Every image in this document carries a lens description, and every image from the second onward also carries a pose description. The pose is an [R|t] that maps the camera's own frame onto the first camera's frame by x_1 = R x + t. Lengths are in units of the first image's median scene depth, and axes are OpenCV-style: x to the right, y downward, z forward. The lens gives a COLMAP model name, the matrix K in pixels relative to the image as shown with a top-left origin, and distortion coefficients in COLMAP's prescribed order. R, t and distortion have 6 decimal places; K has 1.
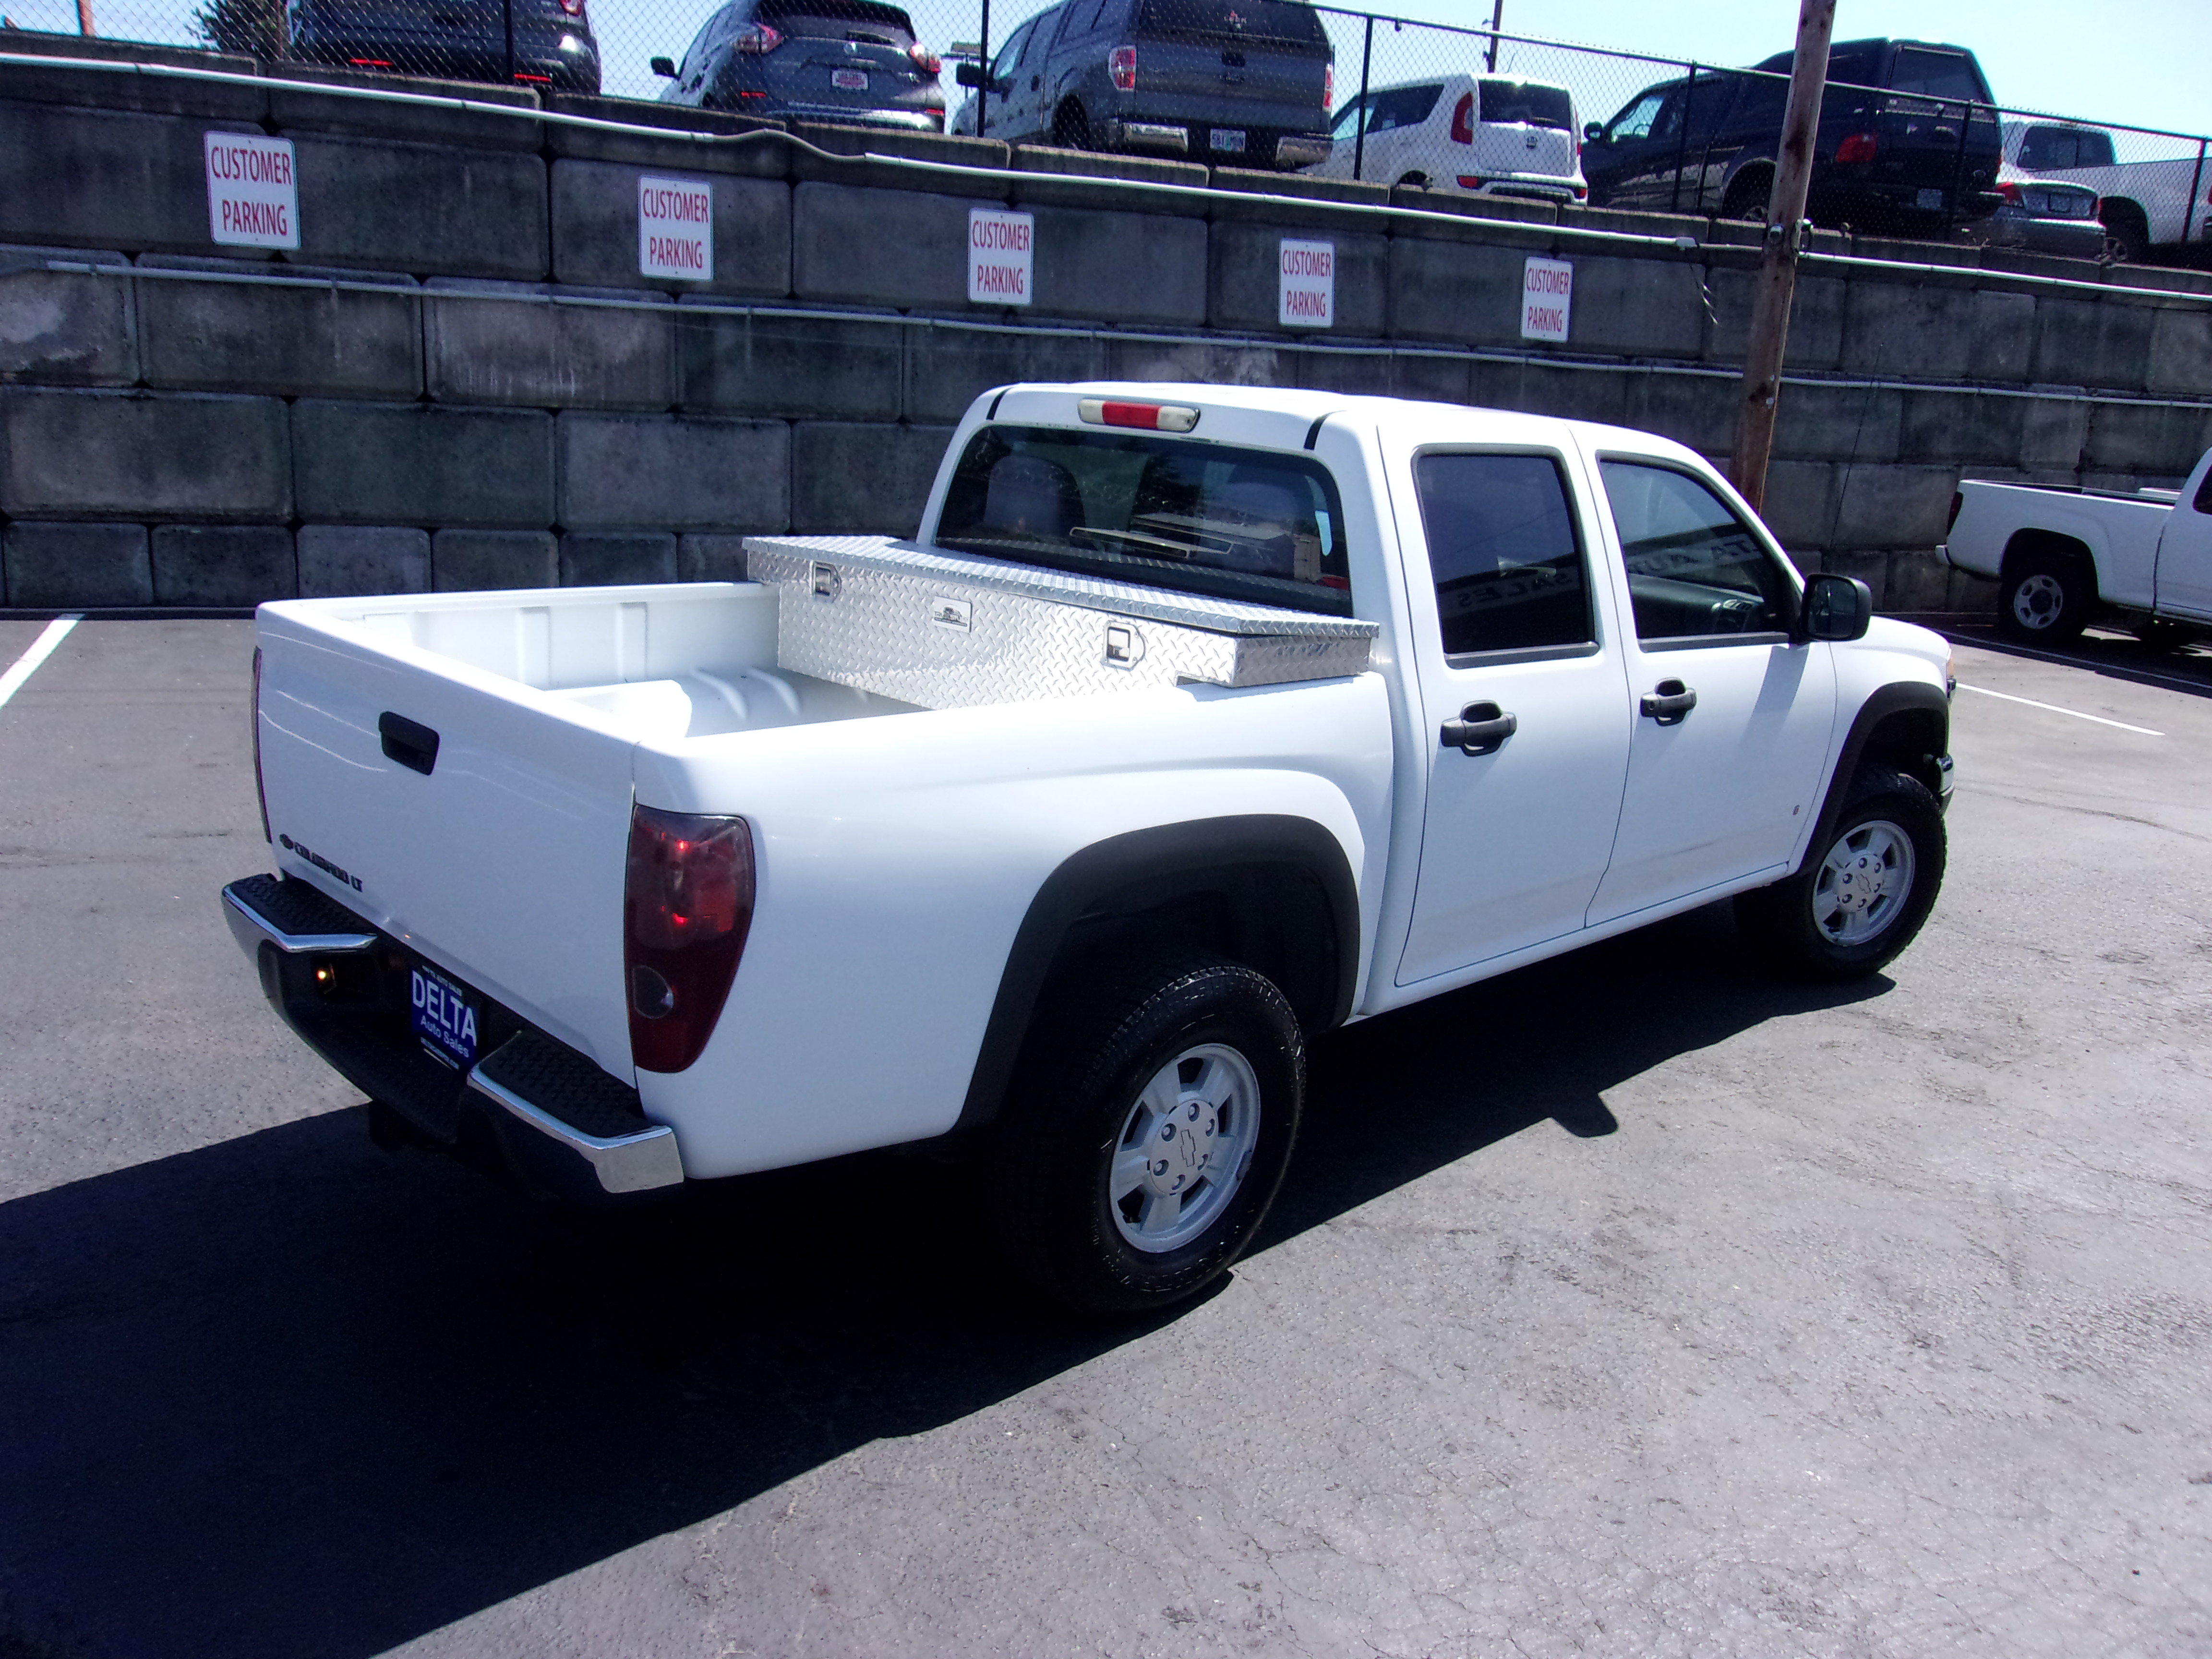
lens RADIAL K [[1761.7, 0, 1101.6], [0, 1761.7, 833.2], [0, 0, 1]] dist [-0.022788, 0.059991]
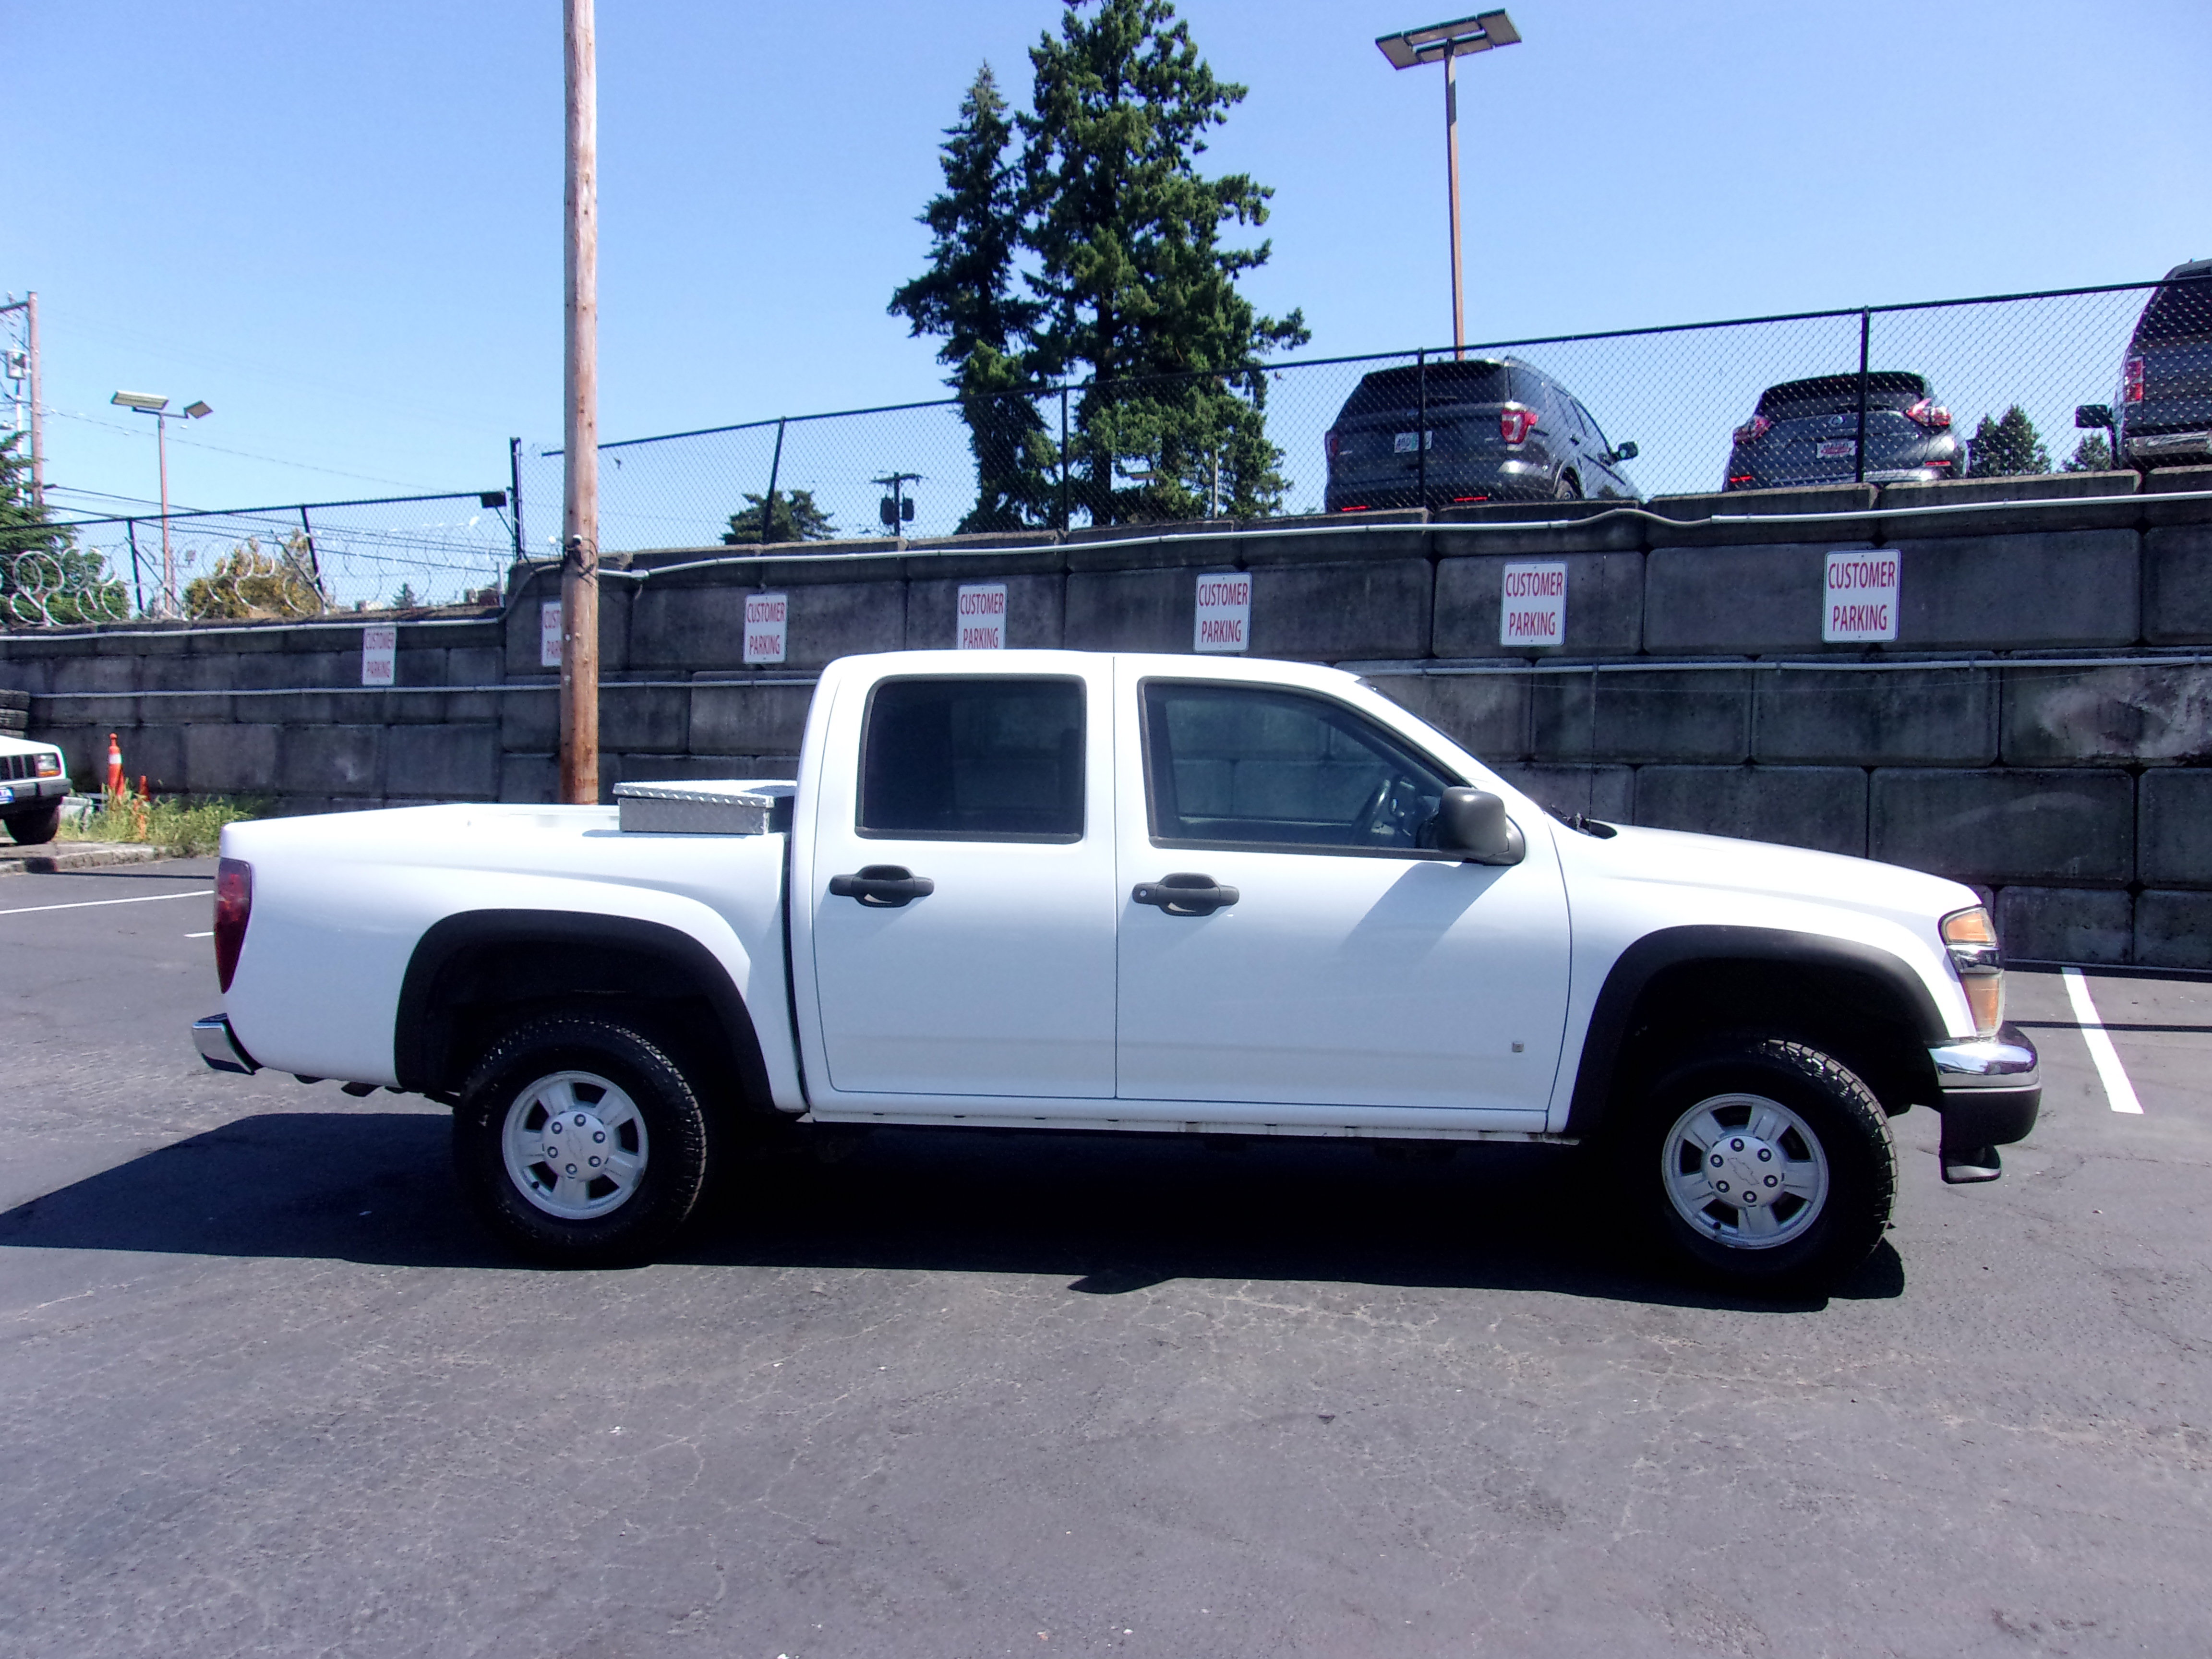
lens RADIAL K [[1761.7, 0, 1101.6], [0, 1761.7, 833.2], [0, 0, 1]] dist [-0.022788, 0.059991]
pose [[0.656195, -0.014250, -0.754457, 0.457769], [-0.161941, 0.973867, -0.159244, 0.028756], [0.737010, 0.226673, 0.636738, 0.109578]]
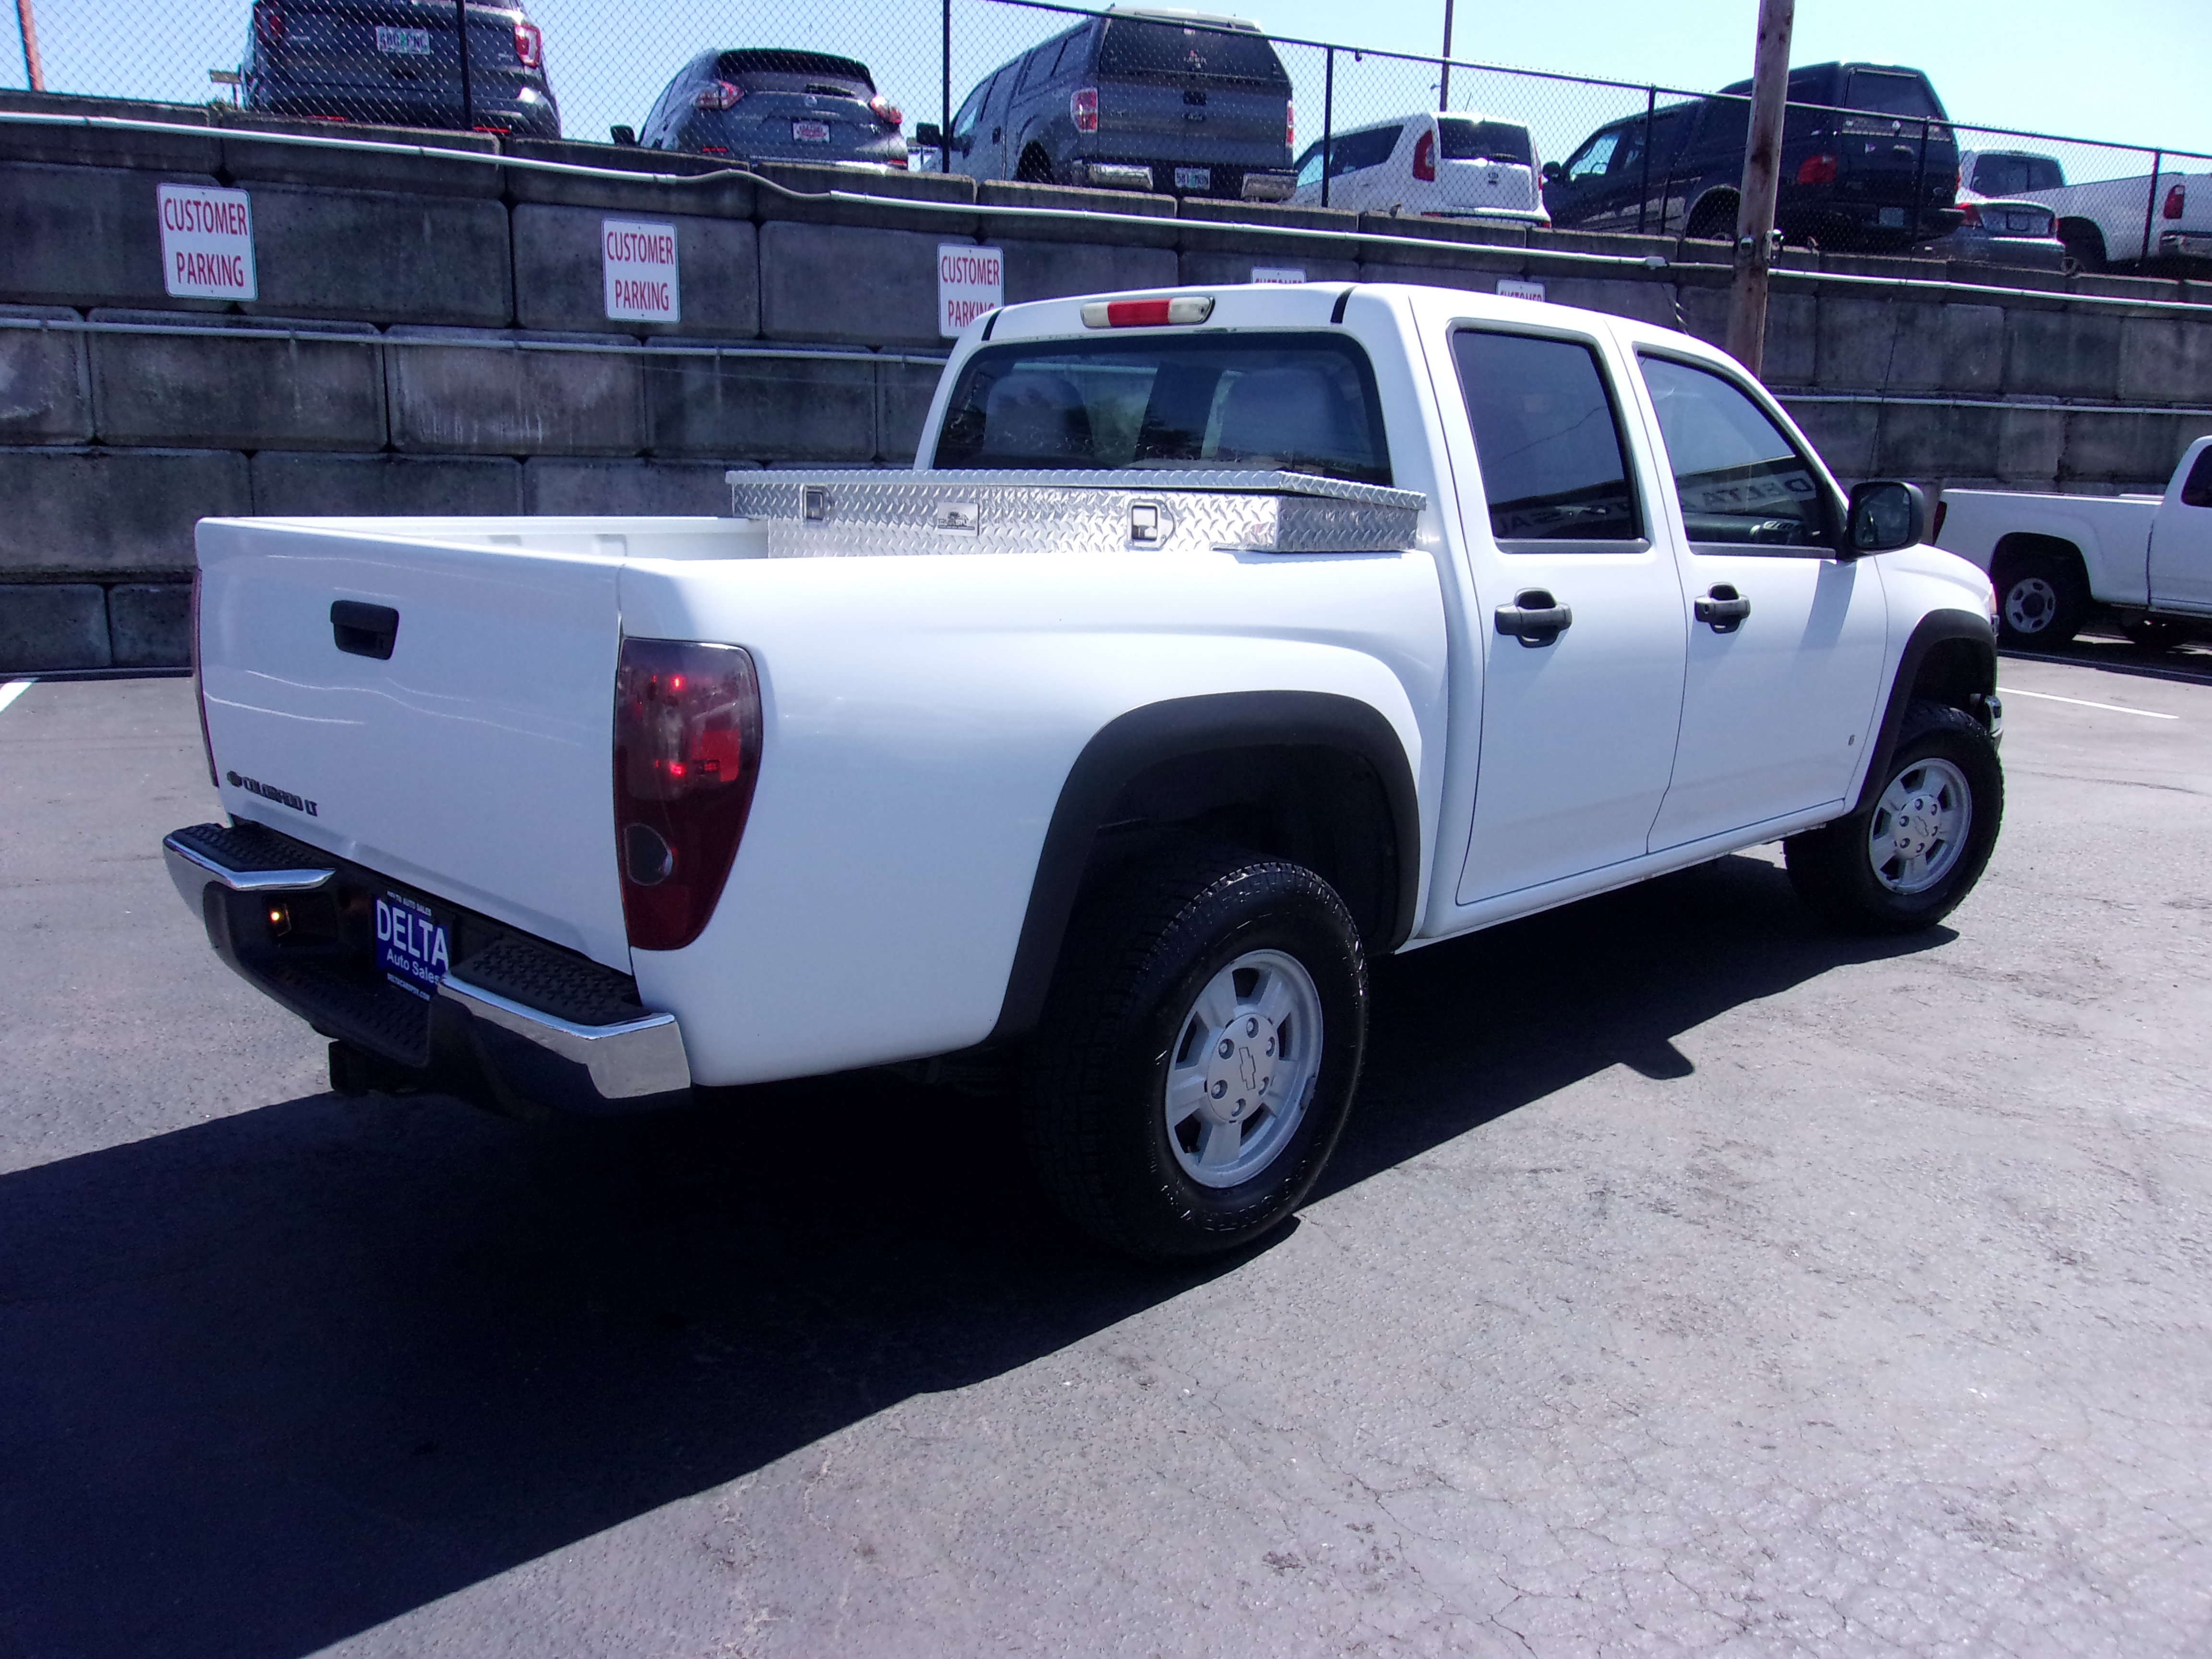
lens RADIAL K [[1761.7, 0, 1101.6], [0, 1761.7, 833.2], [0, 0, 1]] dist [-0.022788, 0.059991]
pose [[0.999065, -0.041407, 0.012427, -0.010152], [0.041978, 0.997873, -0.049865, 0.032315], [-0.010335, 0.050340, 0.998679, 0.031265]]
